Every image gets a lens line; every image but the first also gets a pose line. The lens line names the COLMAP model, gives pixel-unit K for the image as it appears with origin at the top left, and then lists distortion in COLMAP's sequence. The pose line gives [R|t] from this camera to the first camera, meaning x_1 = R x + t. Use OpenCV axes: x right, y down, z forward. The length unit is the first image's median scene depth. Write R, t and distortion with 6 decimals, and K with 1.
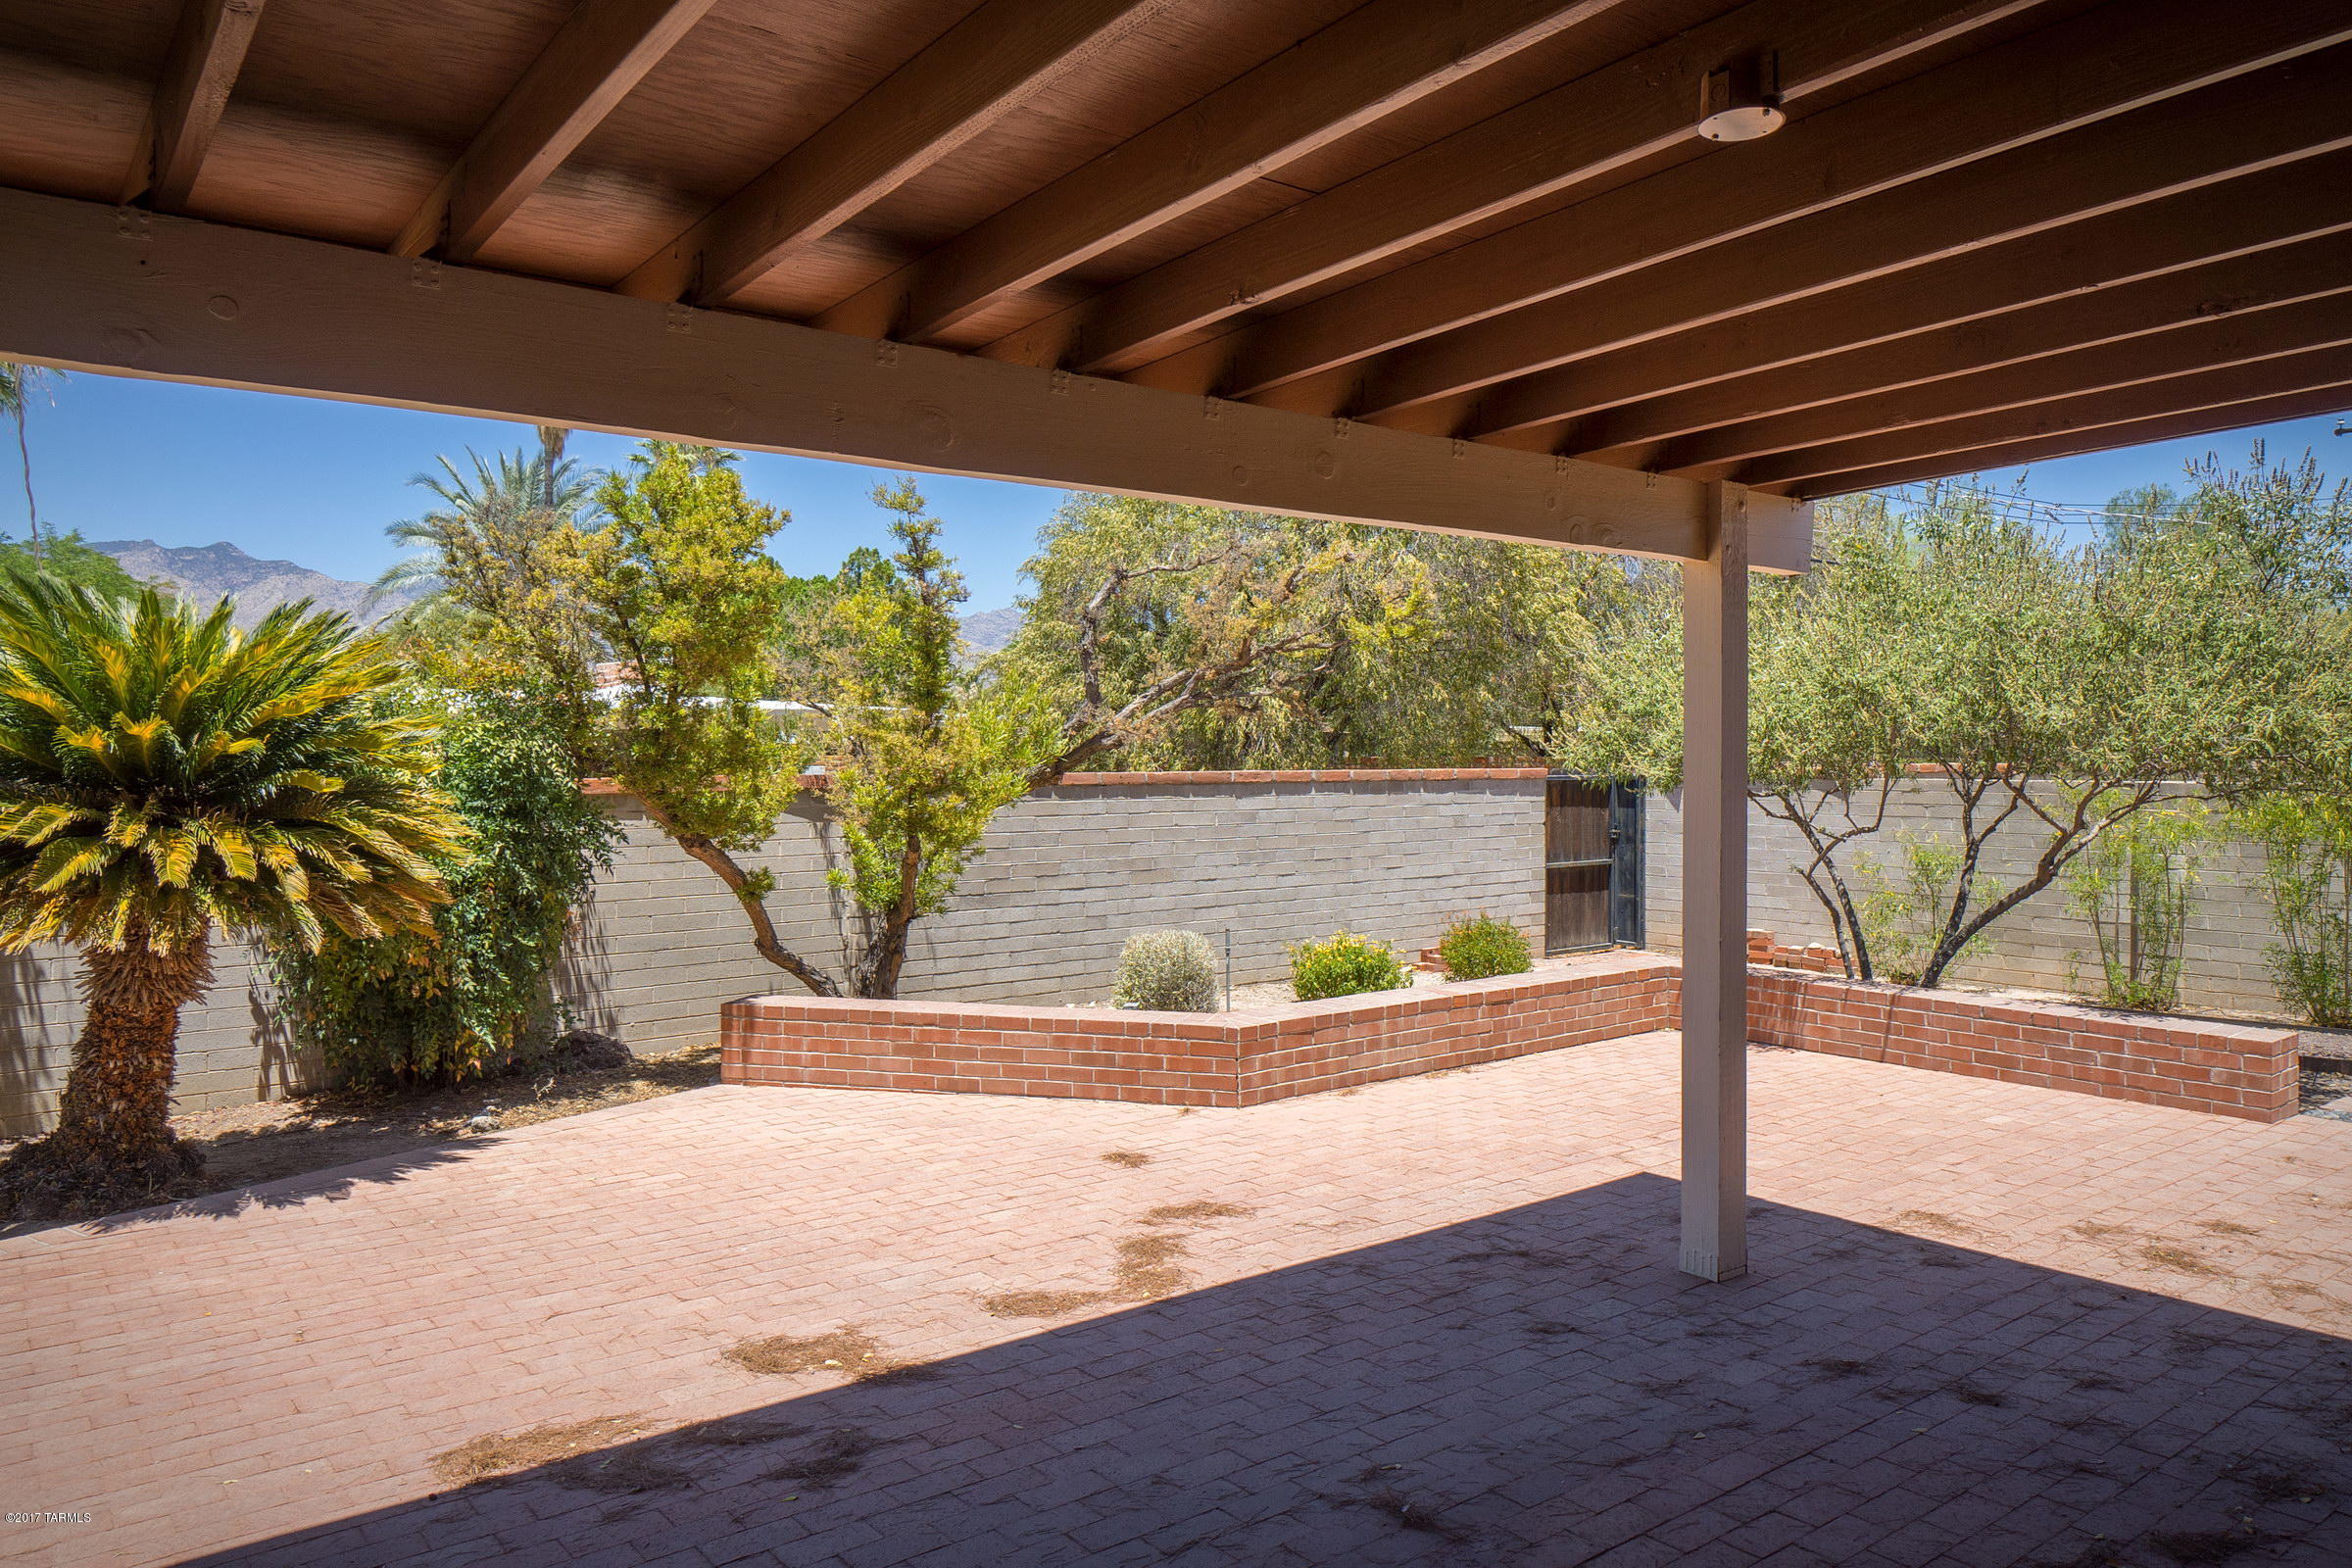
lens RADIAL K [[1623.0, 0, 1172.1], [0, 1623.0, 780.0], [0, 0, 1]] dist [-0.007676, 0.002971]
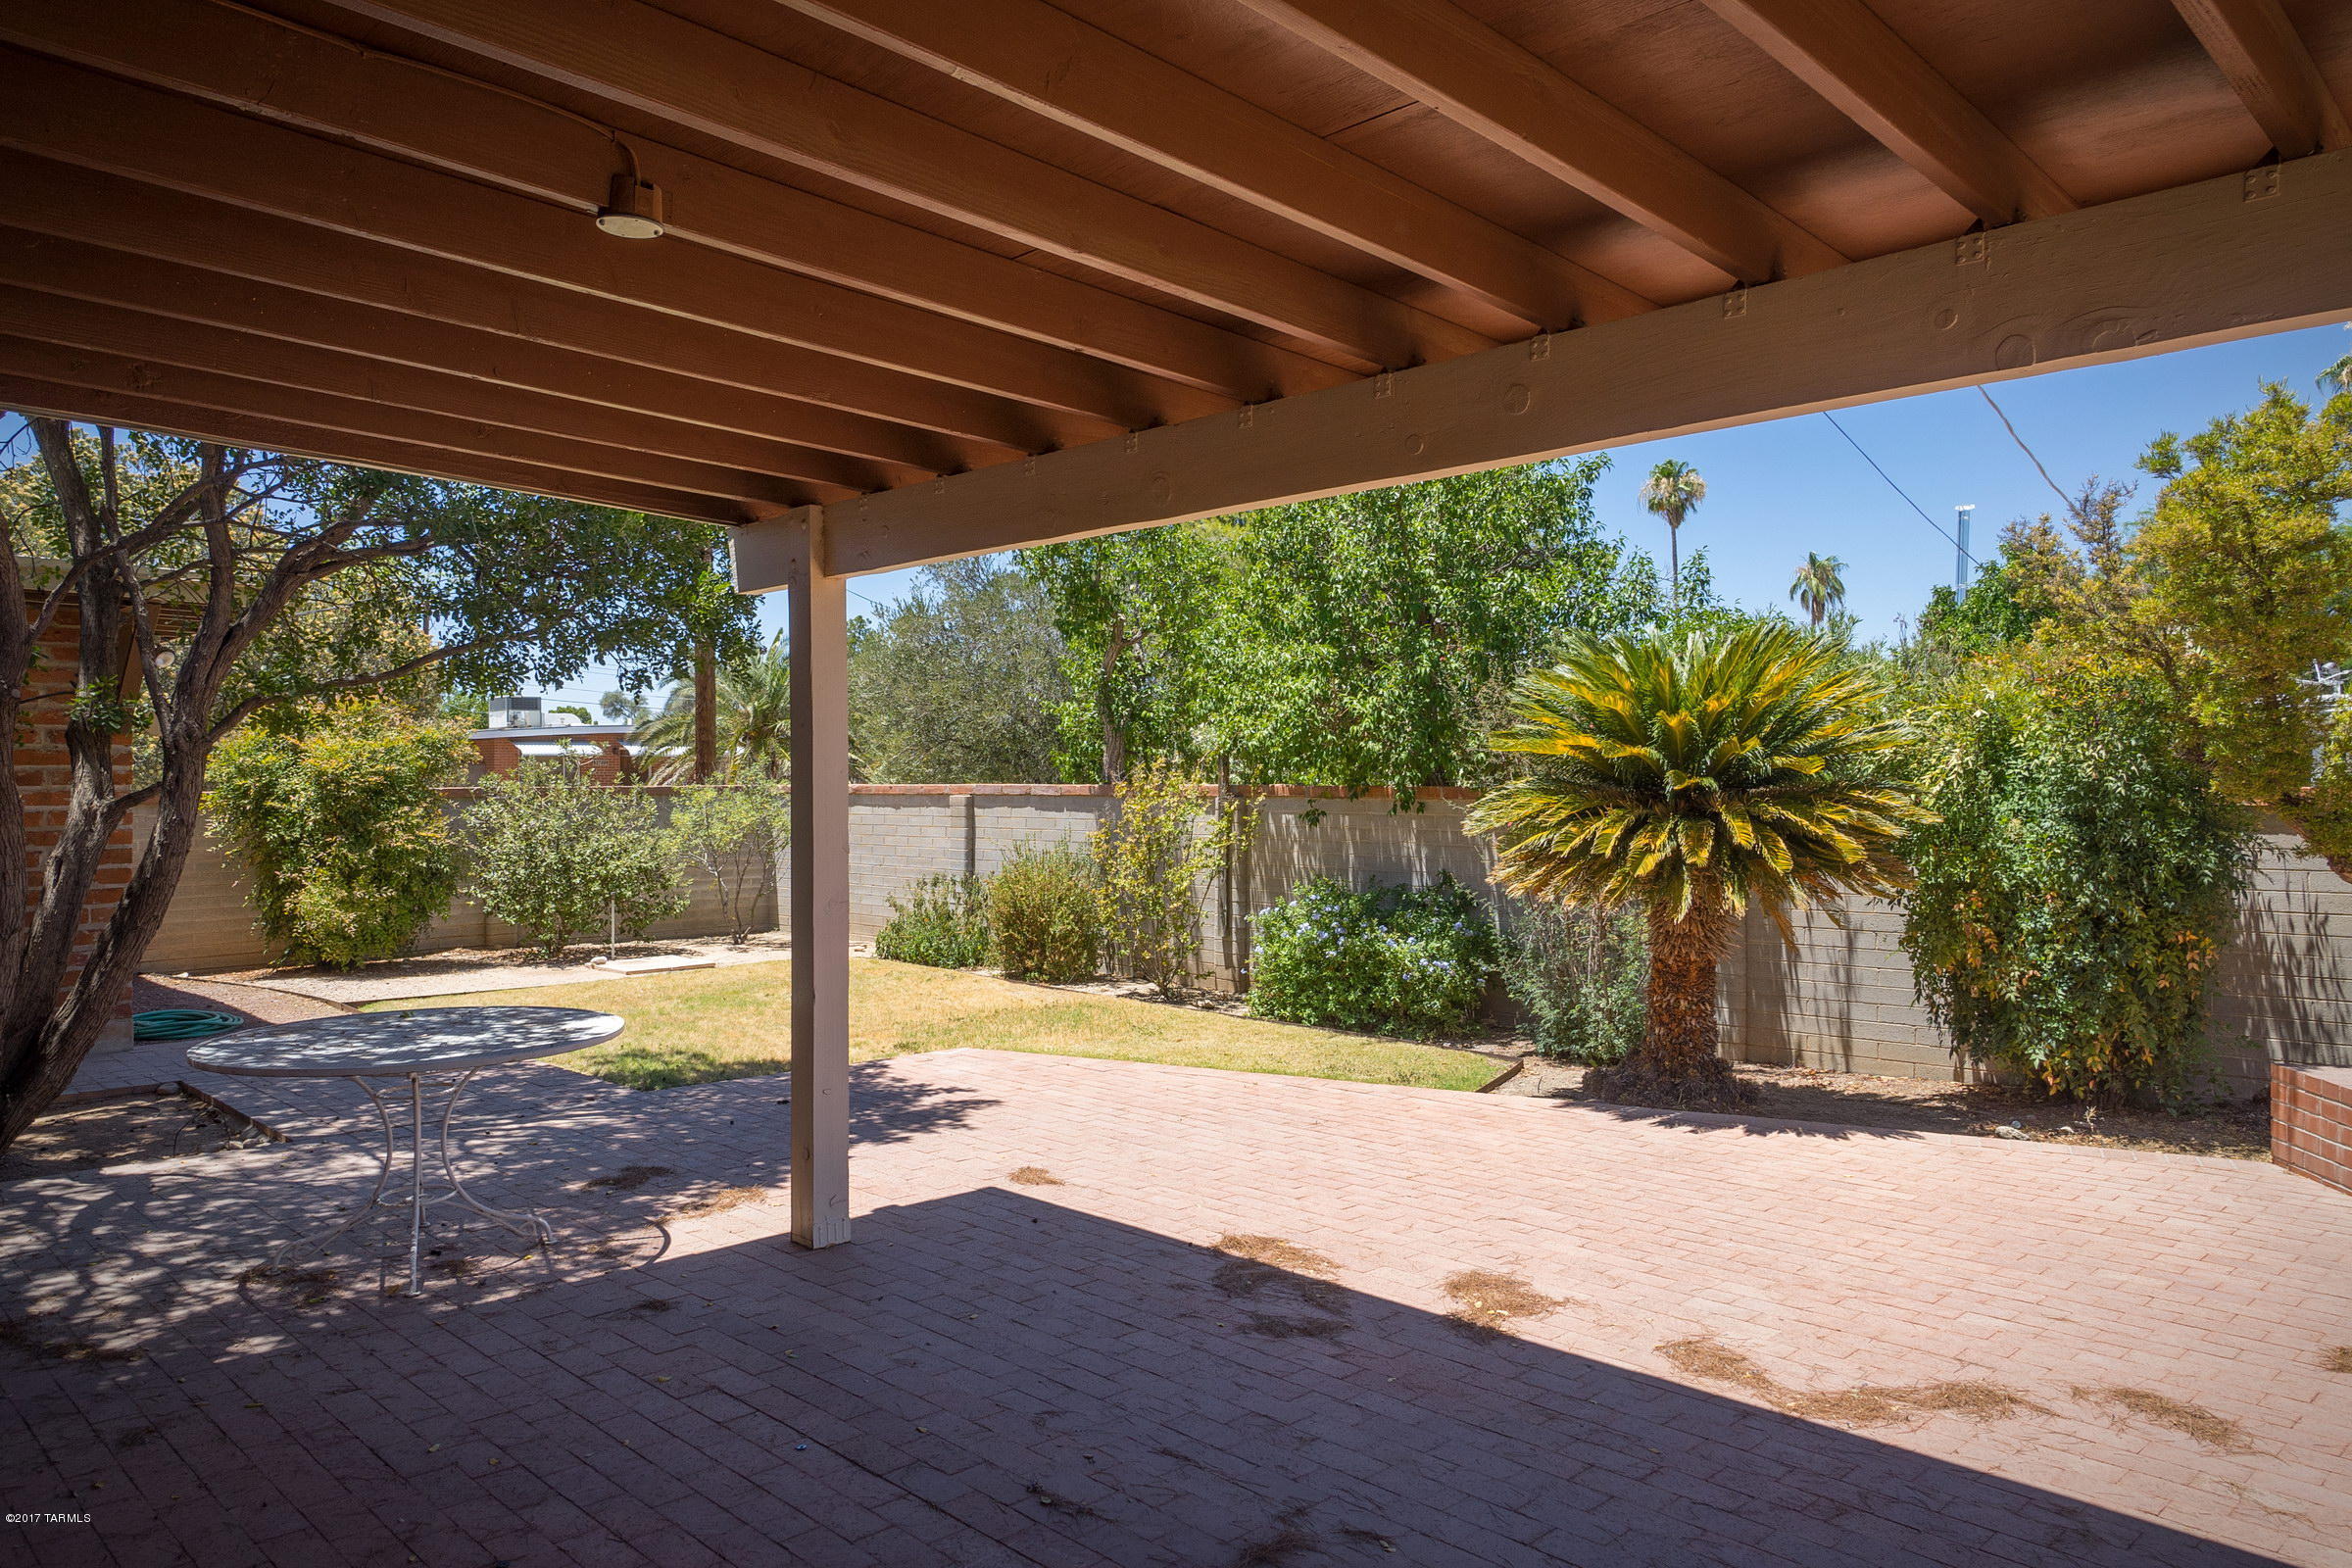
lens RADIAL K [[1623.0, 0, 1170.3], [0, 1623.0, 784.8], [0, 0, 1]] dist [-0.007676, 0.002971]
pose [[0.086773, 0.001528, -0.996227, 0.805941], [-0.011089, 0.999938, 0.000568, 0.009360], [0.996166, 0.010998, 0.086784, 0.646047]]
